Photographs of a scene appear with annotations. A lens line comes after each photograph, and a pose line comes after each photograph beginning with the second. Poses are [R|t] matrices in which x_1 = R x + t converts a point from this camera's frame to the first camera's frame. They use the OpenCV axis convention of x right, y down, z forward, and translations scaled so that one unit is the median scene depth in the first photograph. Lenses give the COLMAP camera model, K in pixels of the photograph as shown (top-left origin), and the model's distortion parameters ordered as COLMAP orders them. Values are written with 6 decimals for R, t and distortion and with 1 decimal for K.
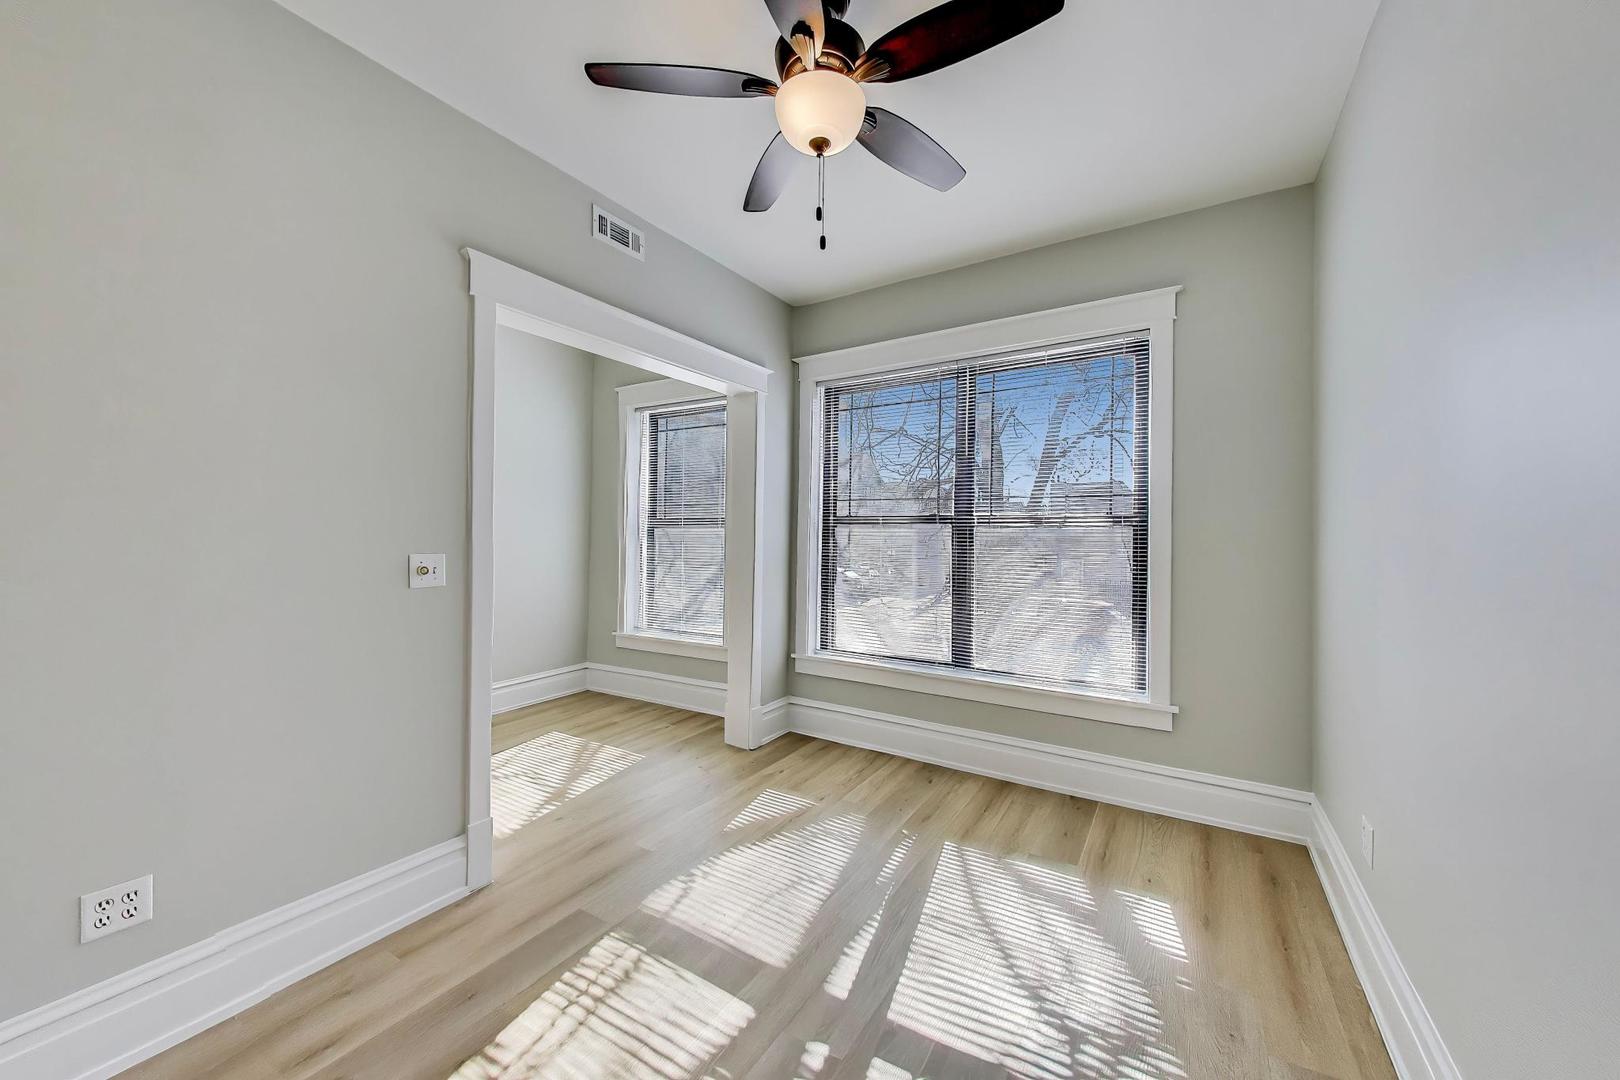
lens RADIAL K [[585.3, 0, 811.0], [0, 585.3, 551.3], [0, 0, 1]] dist [0.010959, 0.000036]
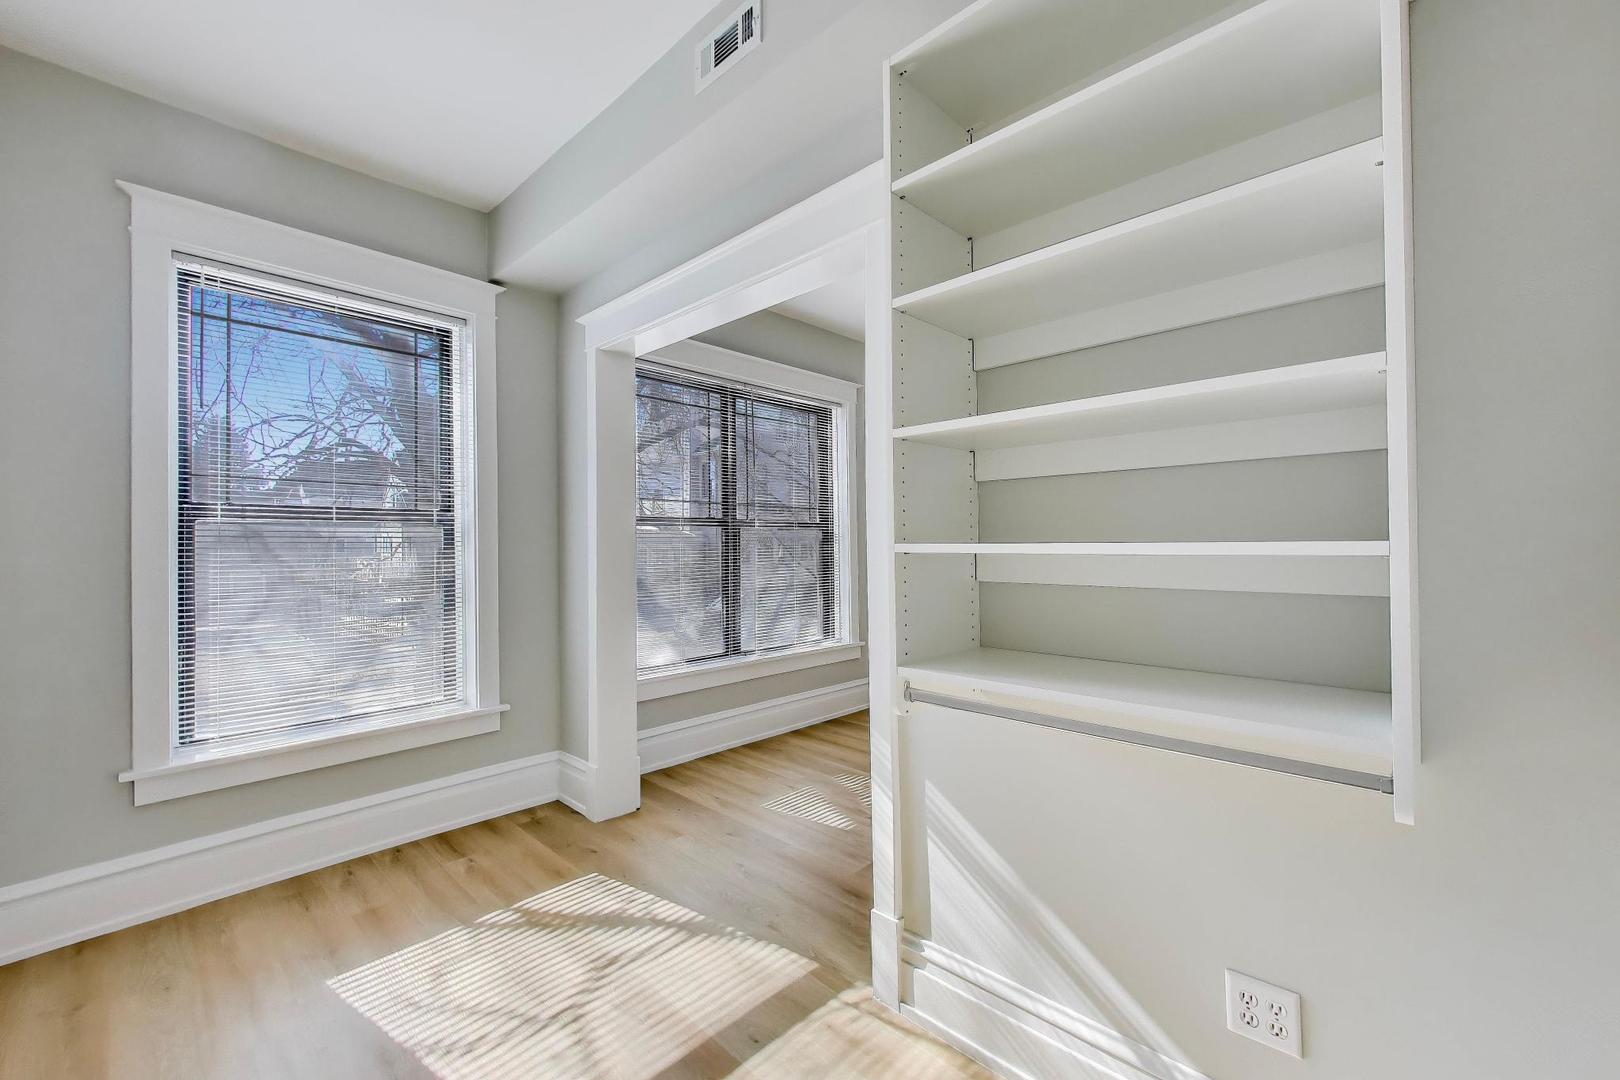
lens RADIAL K [[664.1, 0, 810.0], [0, 664.1, 540.0], [0, 0, 1]] dist [-0.000201, -0.000076]
pose [[0.206224, -0.008213, 0.978470, -0.932525], [0.026908, 0.999634, 0.002719, -0.020172], [-0.978135, 0.025768, 0.206370, 0.580425]]
